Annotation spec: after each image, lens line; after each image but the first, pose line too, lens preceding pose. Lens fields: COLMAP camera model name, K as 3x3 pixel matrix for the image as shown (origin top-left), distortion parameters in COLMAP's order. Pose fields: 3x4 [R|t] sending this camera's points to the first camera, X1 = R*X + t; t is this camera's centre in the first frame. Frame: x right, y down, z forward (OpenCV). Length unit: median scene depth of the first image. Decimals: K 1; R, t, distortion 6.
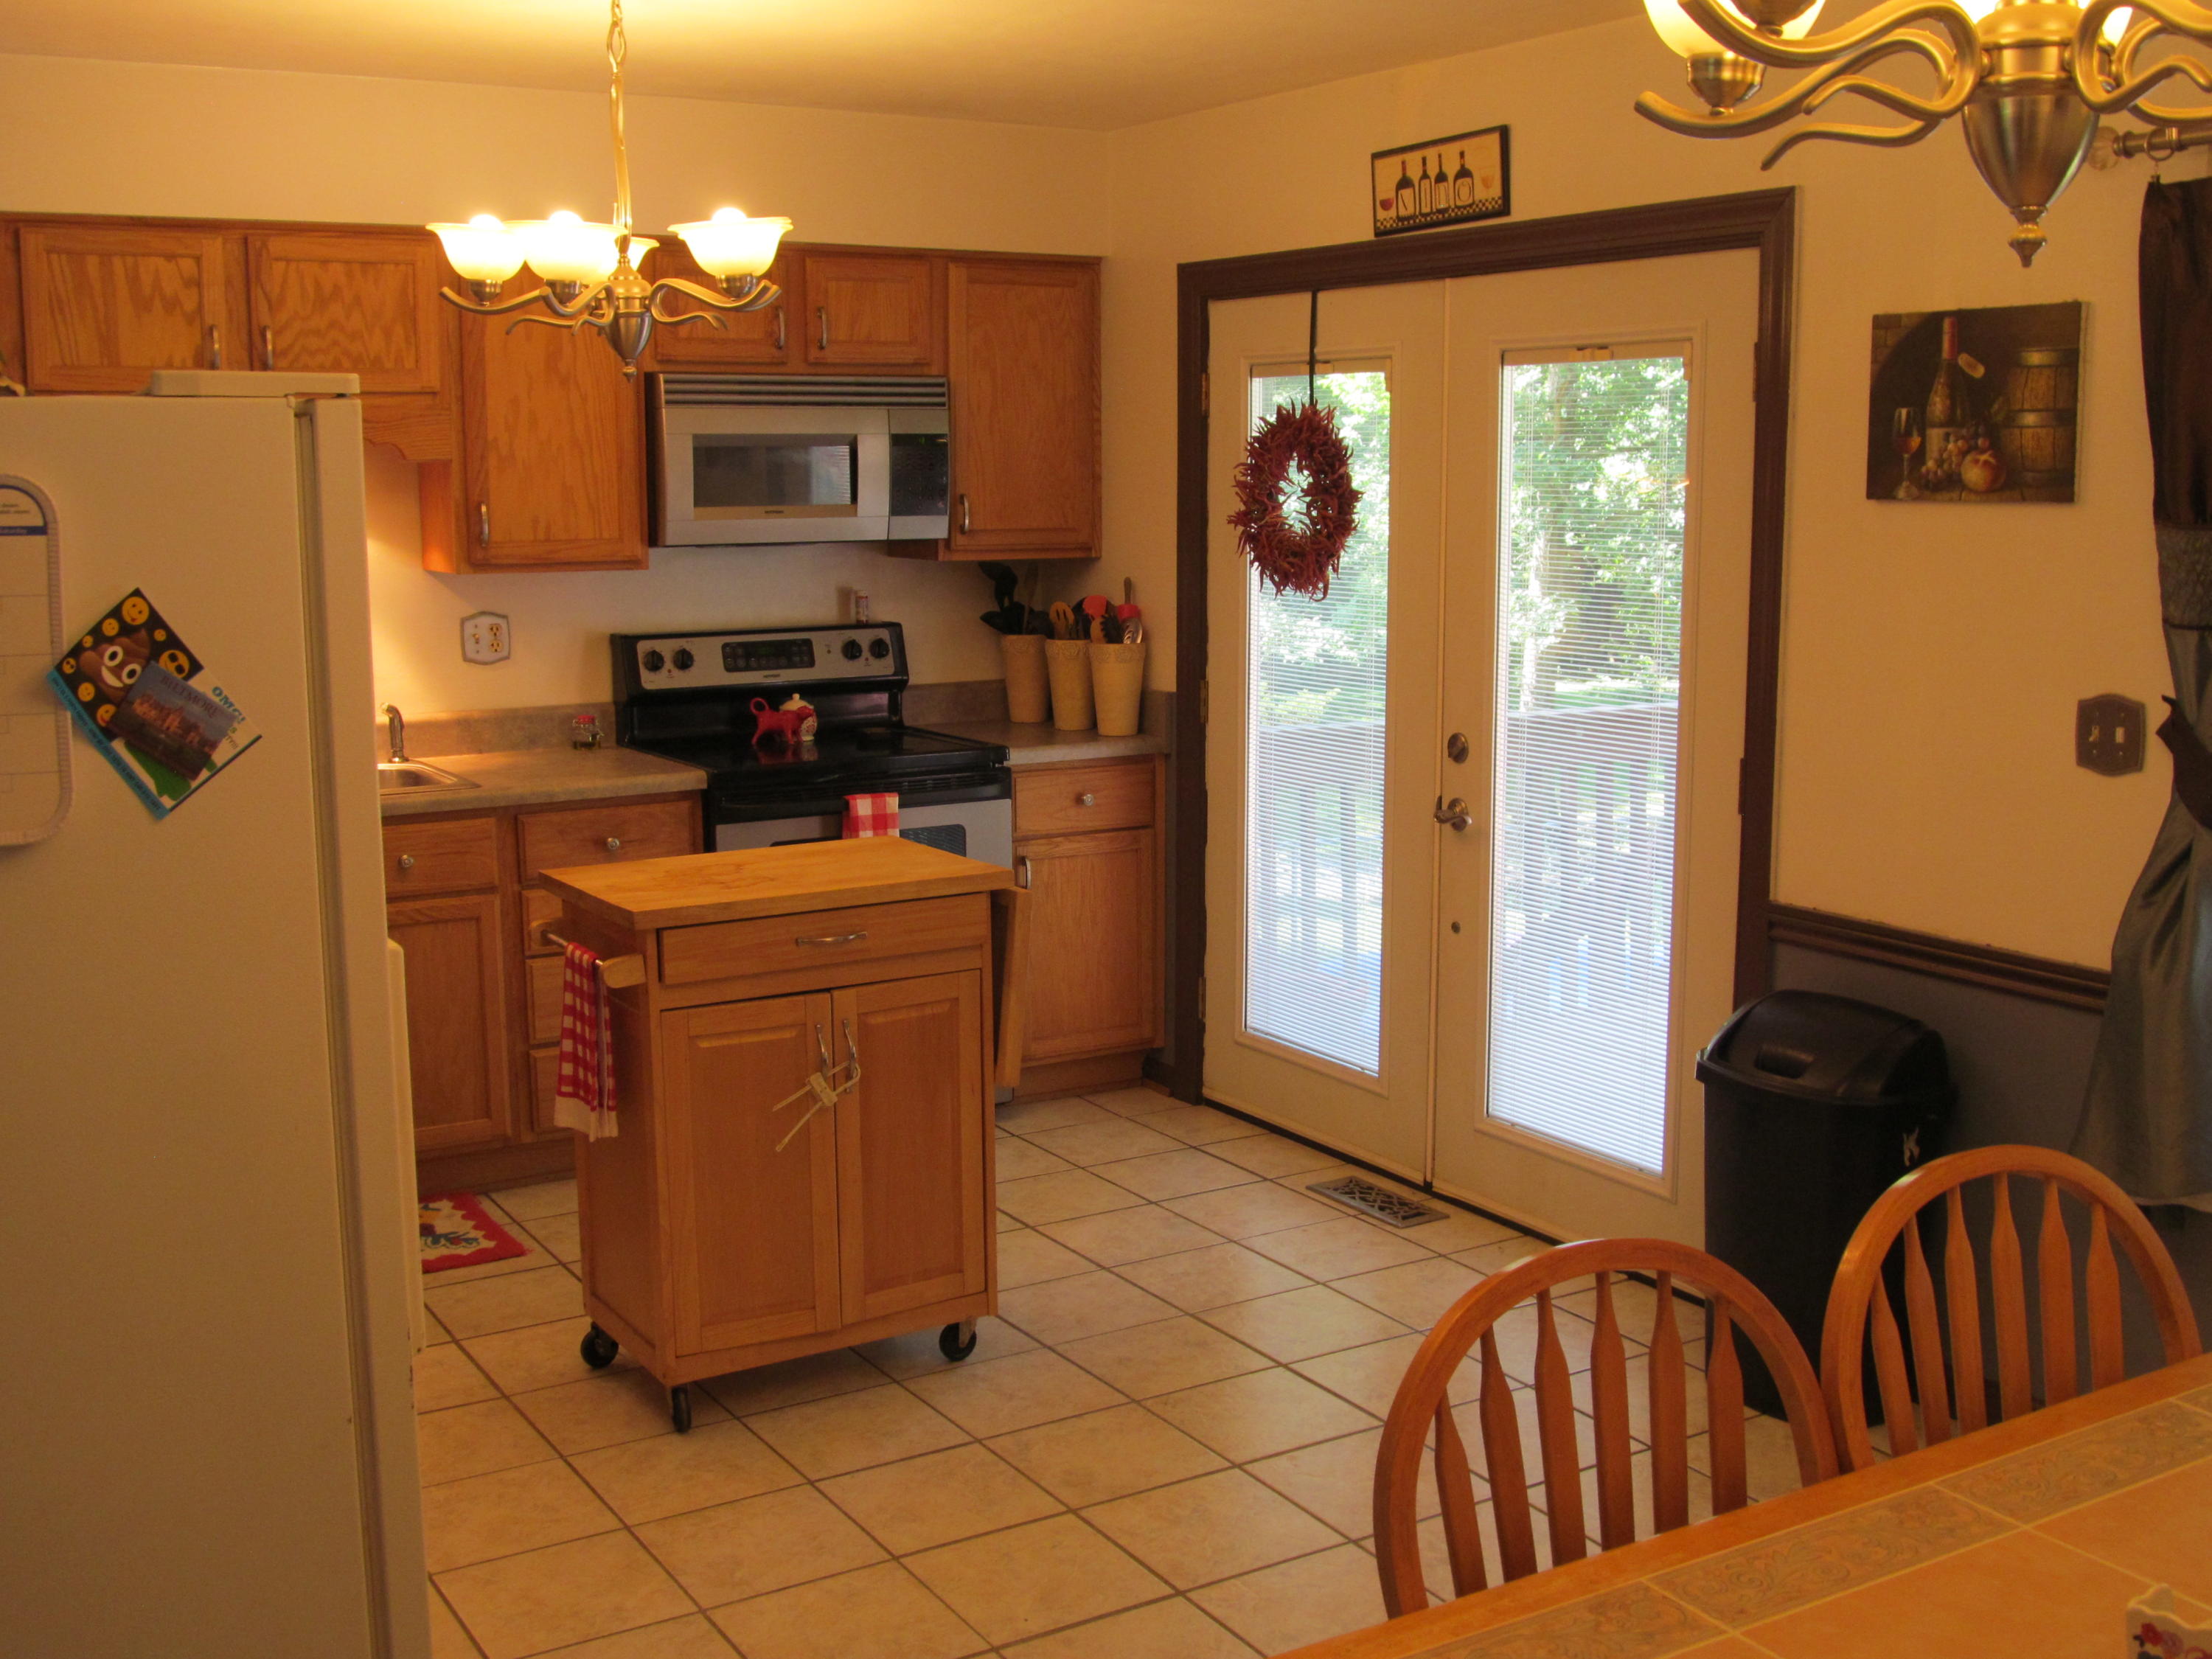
lens RADIAL K [[2349.7, 0, 1170.3], [0, 2349.7, 818.1], [0, 0, 1]] dist [-0.074121, 0.000000]
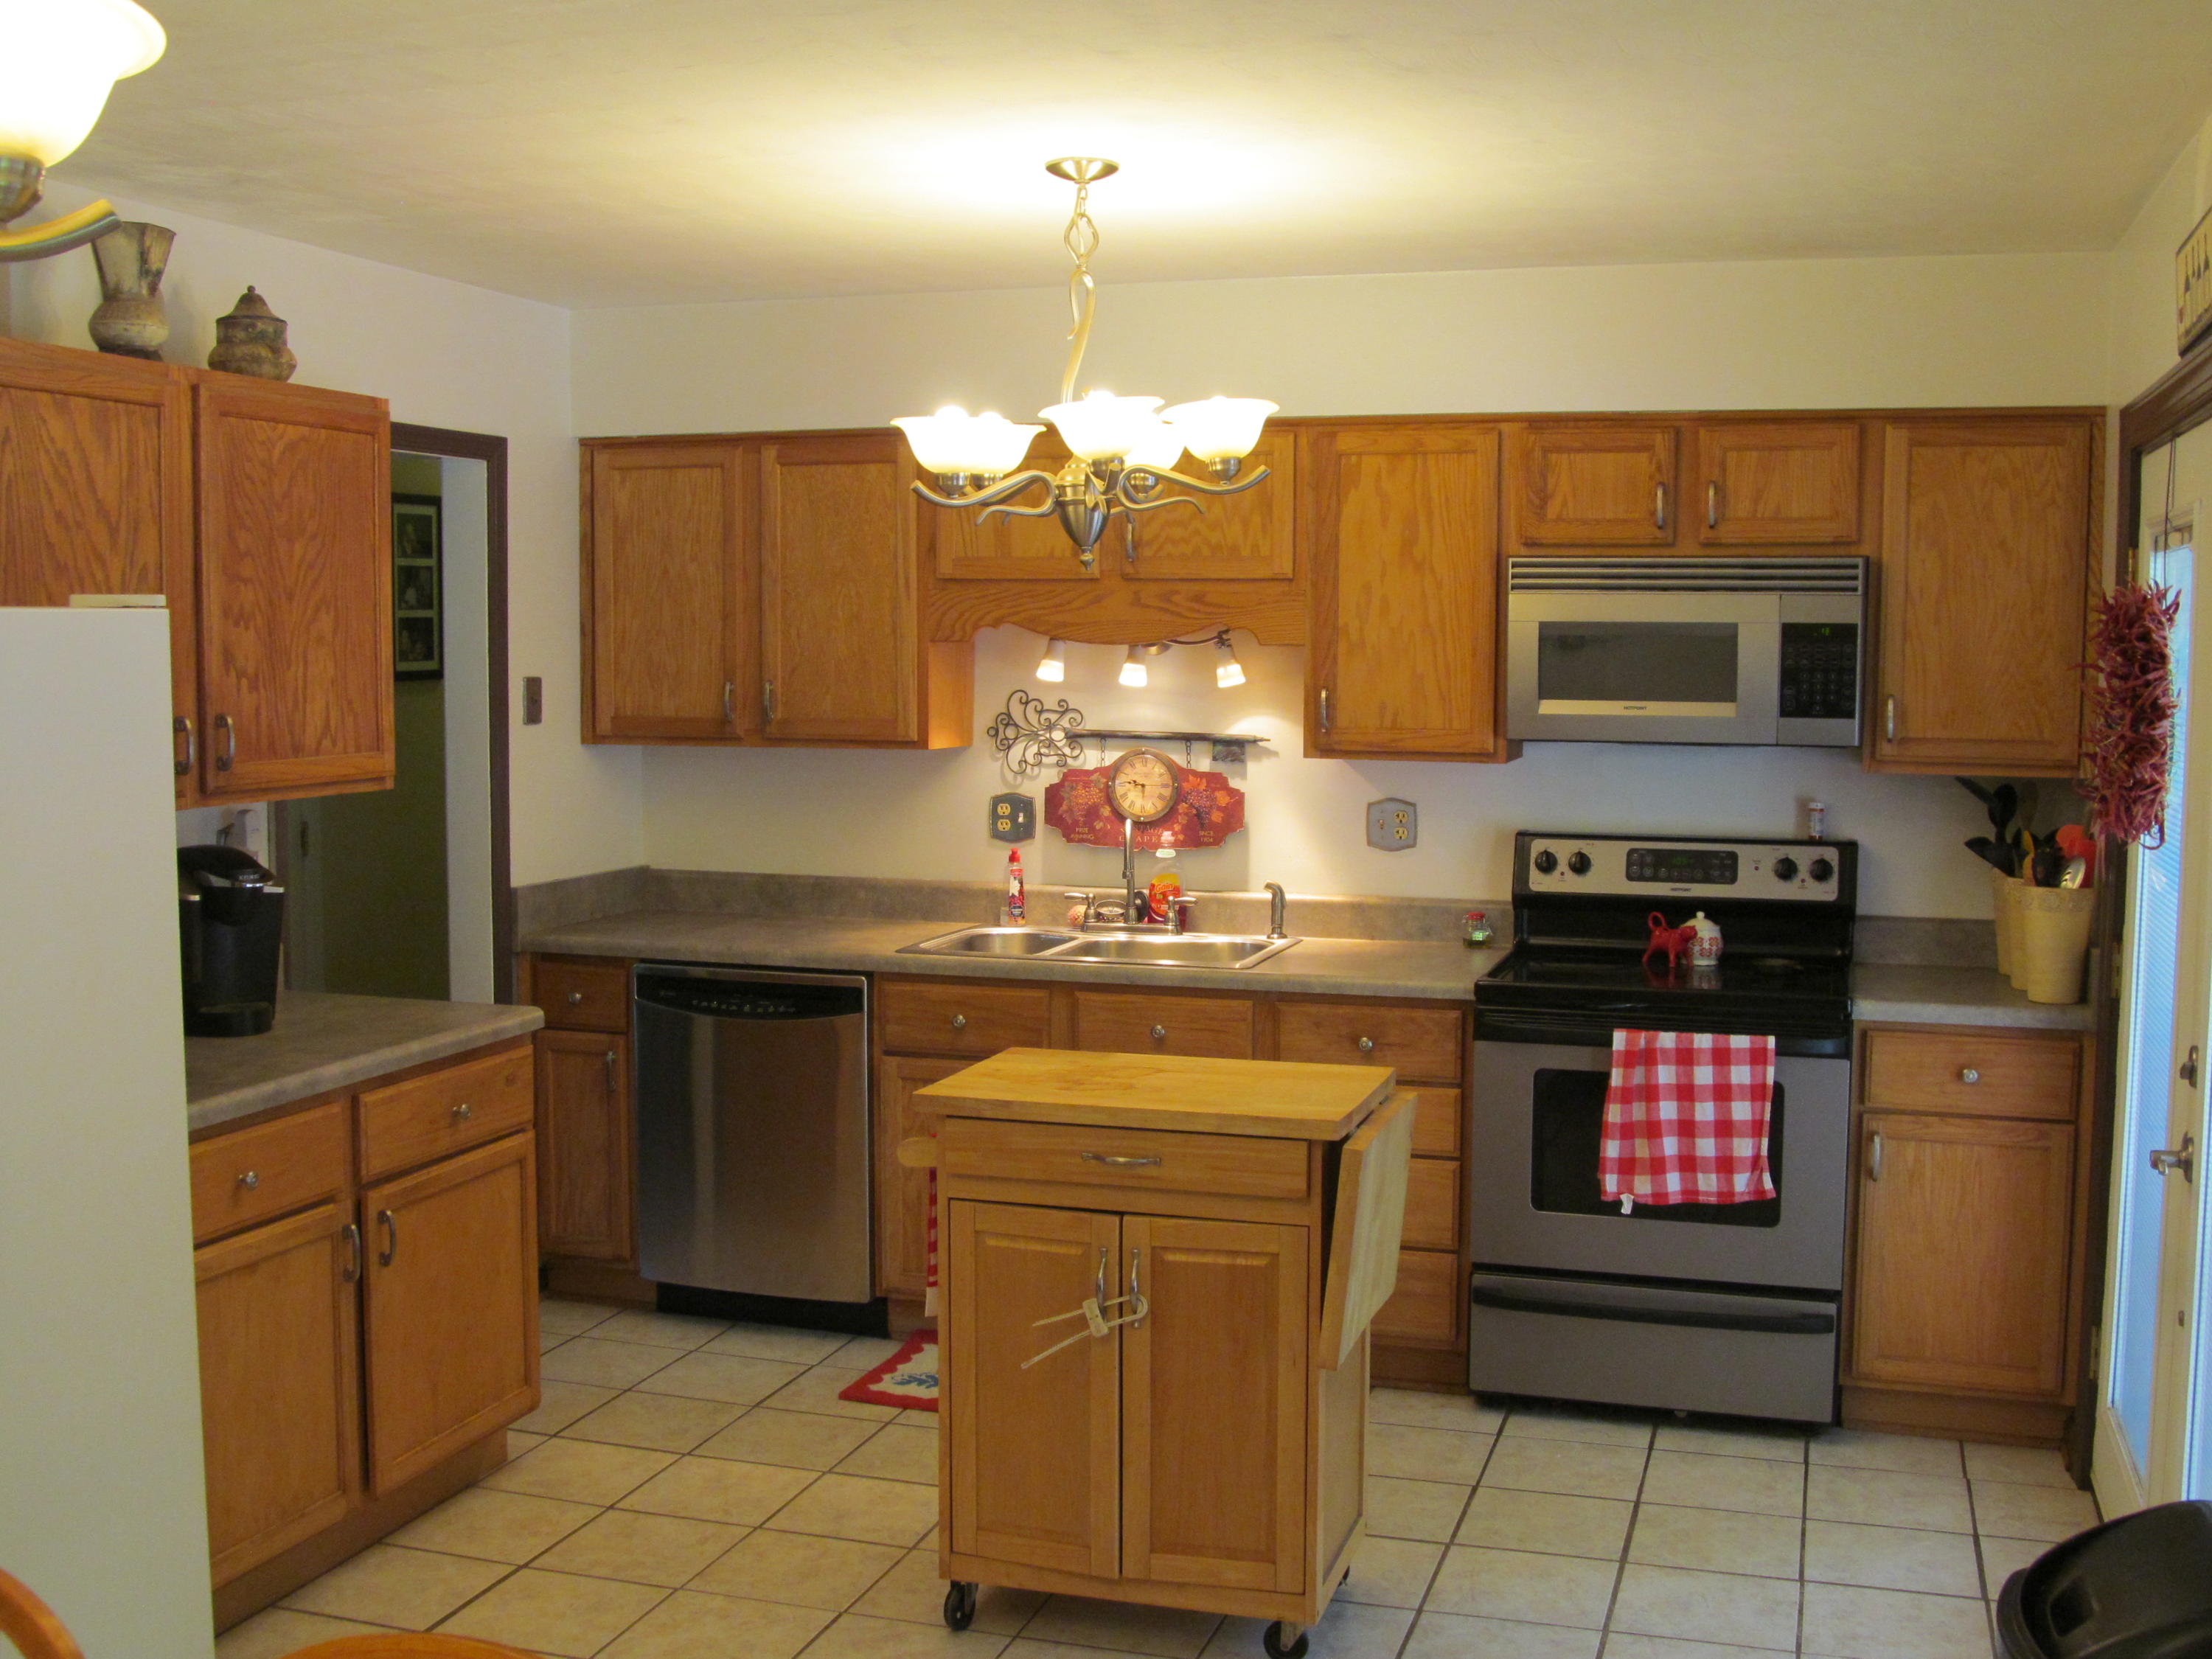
lens RADIAL K [[2349.7, 0, 1110.0], [0, 2349.7, 835.6], [0, 0, 1]] dist [-0.074121, 0.000000]
pose [[0.653562, 0.069222, -0.753701, 0.380764], [-0.122638, 0.992335, -0.015204, -0.042802], [0.746872, 0.102369, 0.657041, 0.257340]]
